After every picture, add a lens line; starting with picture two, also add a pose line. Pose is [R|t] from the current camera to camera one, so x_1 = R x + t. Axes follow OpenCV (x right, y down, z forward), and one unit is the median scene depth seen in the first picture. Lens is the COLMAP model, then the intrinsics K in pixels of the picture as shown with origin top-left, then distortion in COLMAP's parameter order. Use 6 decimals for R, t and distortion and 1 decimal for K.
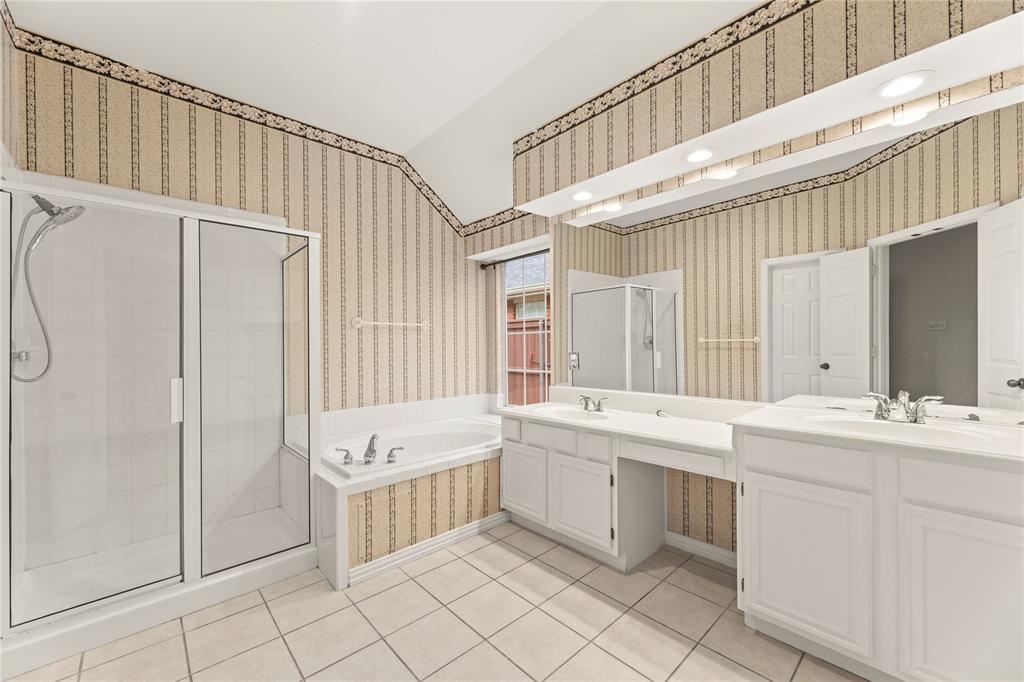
lens RADIAL K [[396.0, 0, 510.2], [0, 396.0, 345.4], [0, 0, 1]] dist [0.001202, 0.000356]
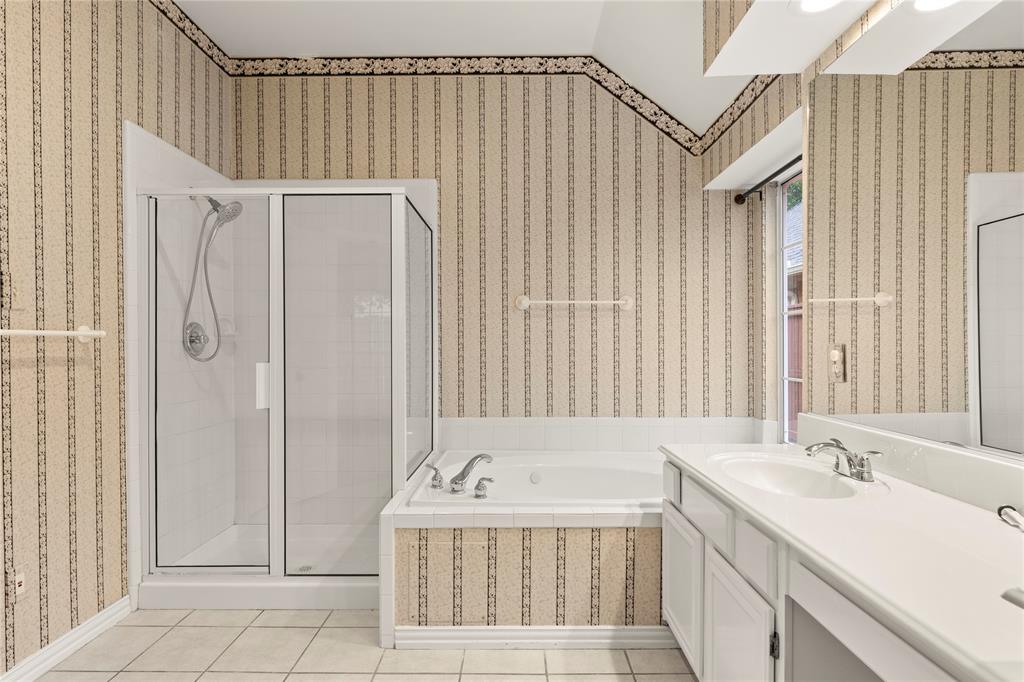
lens RADIAL K [[531.7, 0, 514.8], [0, 531.7, 345.0], [0, 0, 1]] dist [0.000426, 0.000545]
pose [[0.741041, 0.012483, -0.671343, 0.295383], [-0.006766, 0.999915, 0.011124, 0.012219], [0.671425, -0.003701, 0.741063, 0.274389]]
